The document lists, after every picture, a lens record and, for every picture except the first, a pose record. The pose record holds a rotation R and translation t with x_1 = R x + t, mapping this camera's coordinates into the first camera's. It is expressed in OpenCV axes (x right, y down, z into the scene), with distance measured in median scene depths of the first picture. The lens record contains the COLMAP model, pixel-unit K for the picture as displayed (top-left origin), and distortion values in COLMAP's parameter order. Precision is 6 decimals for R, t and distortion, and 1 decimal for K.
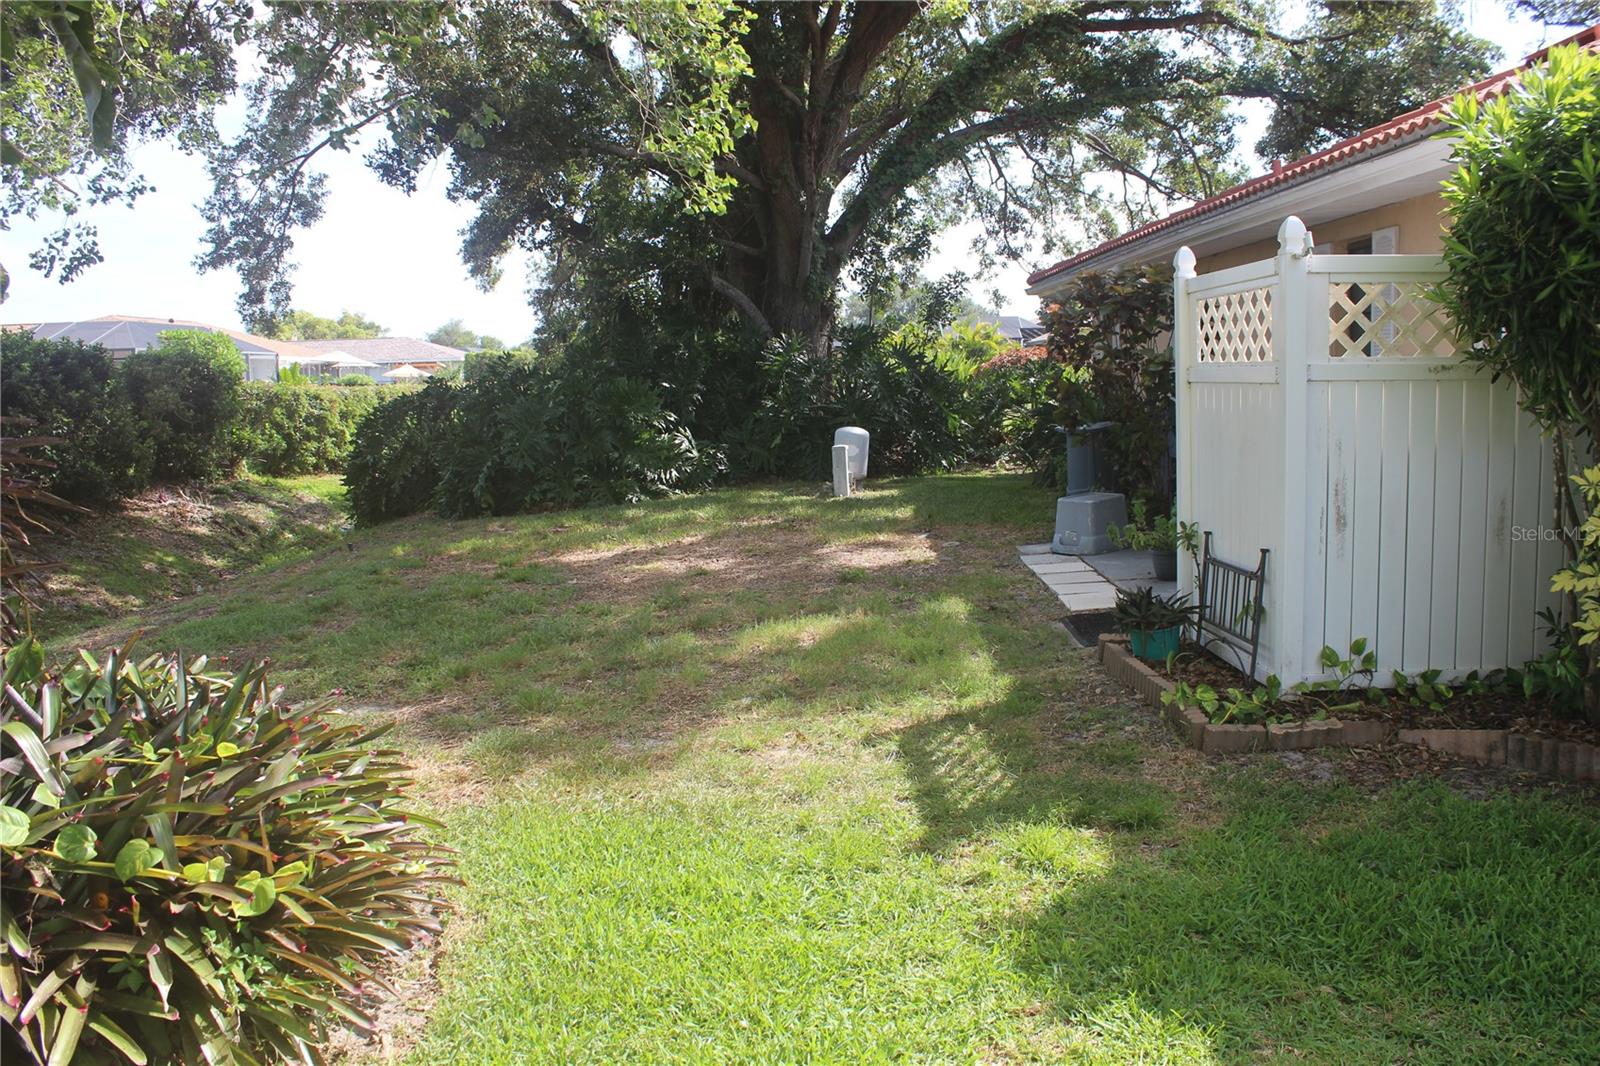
lens RADIAL K [[1294.5, 0, 800.7], [0, 1294.5, 610.7], [0, 0, 1]] dist [0.001095, 0.000799]
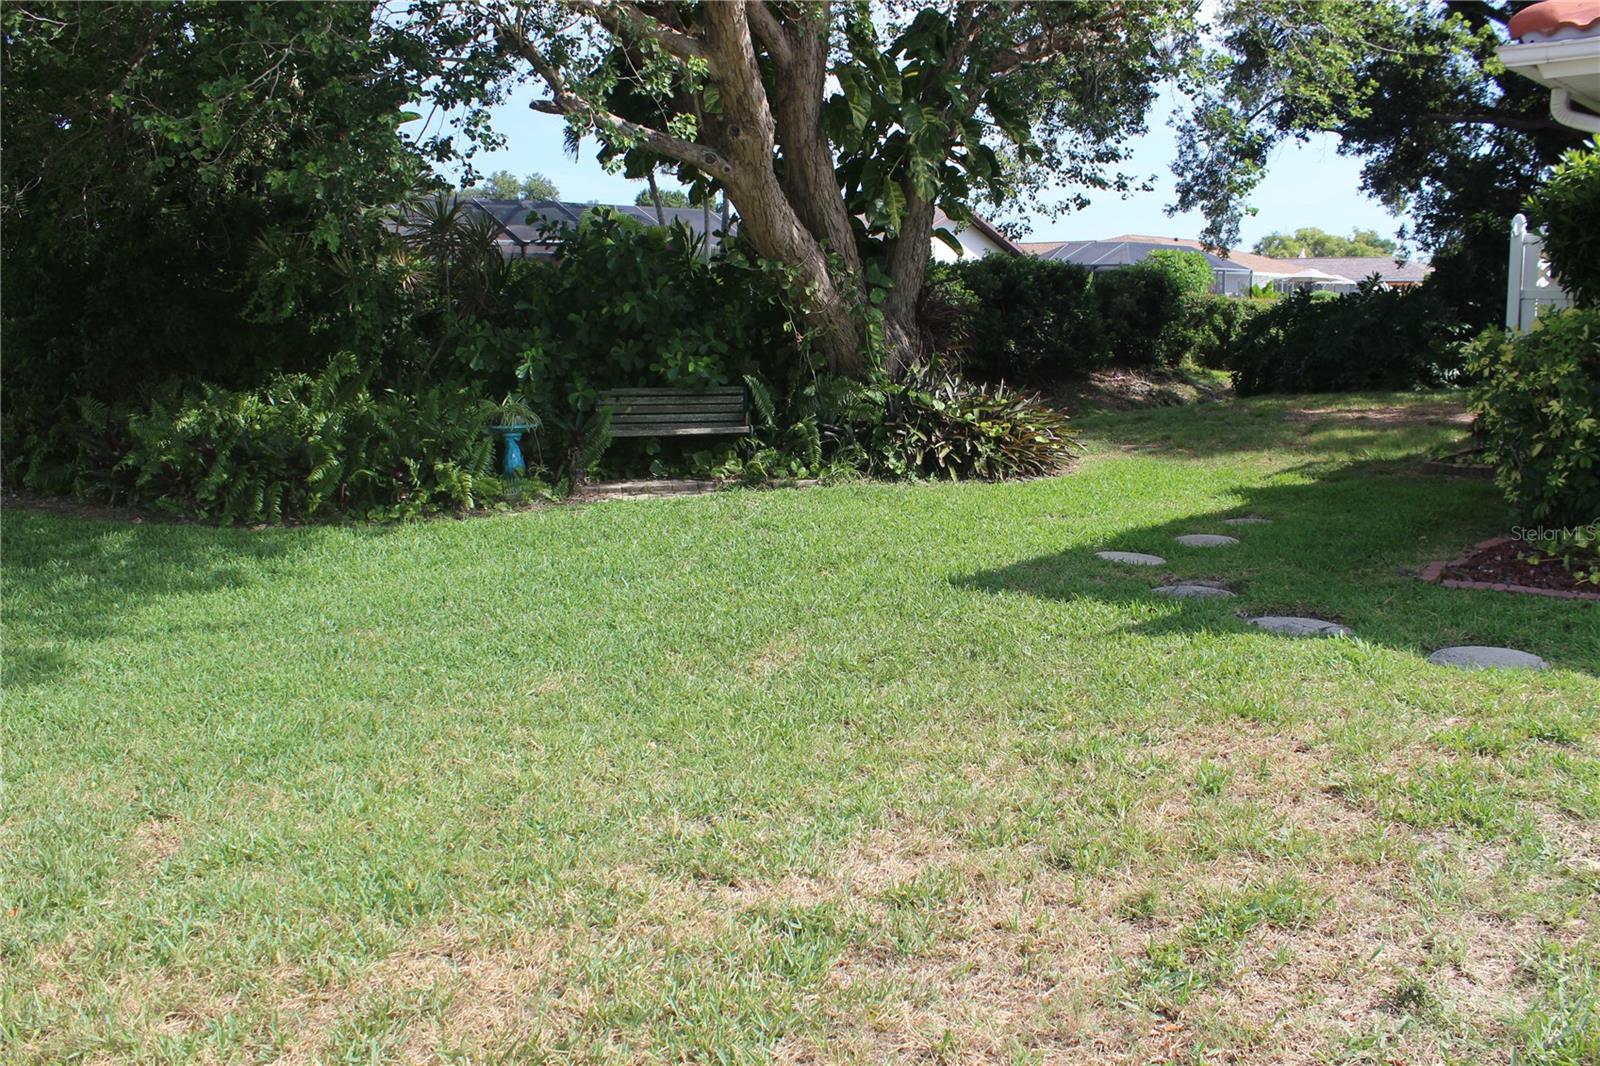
lens RADIAL K [[1294.5, 0, 800.7], [0, 1294.5, 610.7], [0, 0, 1]] dist [0.001095, 0.000799]
pose [[0.730081, 0.171735, -0.661430, 0.225181], [-0.131190, 0.985126, 0.110975, 0.053134], [0.670650, 0.005752, 0.741752, -0.275983]]
